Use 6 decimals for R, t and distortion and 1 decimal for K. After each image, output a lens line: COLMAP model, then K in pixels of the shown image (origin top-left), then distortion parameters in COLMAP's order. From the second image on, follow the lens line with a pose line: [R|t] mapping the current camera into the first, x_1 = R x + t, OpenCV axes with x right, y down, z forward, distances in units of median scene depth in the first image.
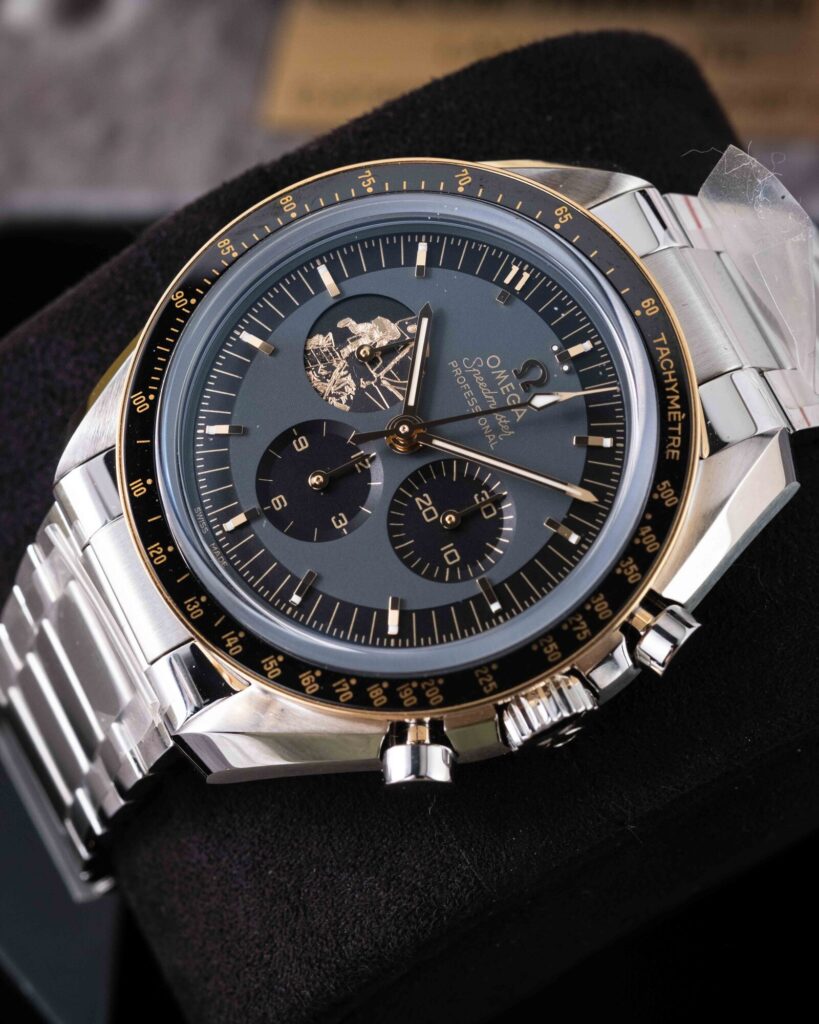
lens RADIAL K [[4504.9, 0, 407.1], [0, 4504.9, 456.8], [0, 0, 1]] dist [0.390375, -6.095116]
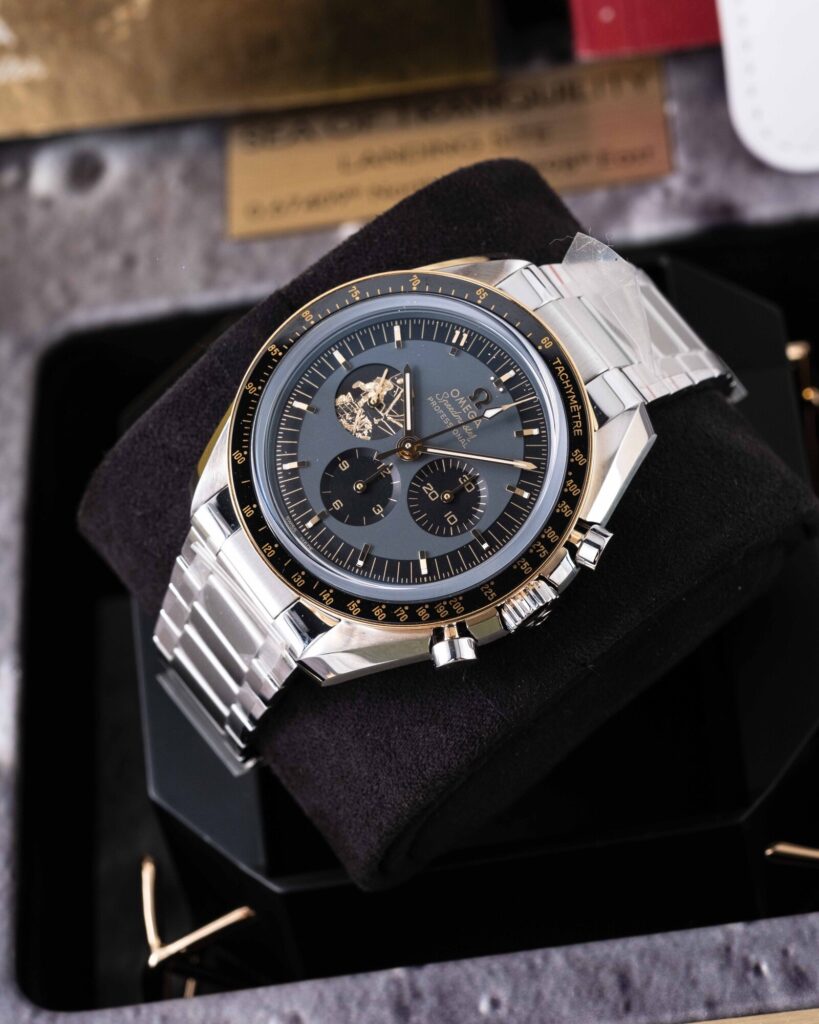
lens RADIAL K [[4183.7, 0, 409.6], [0, 4183.7, 531.8], [0, 0, 1]] dist [0.106746, 2.604865]
pose [[0.983362, -0.175415, 0.047215, -0.074235], [0.173132, 0.983690, 0.048775, -0.047567], [-0.055001, -0.039790, 0.997693, -0.465612]]
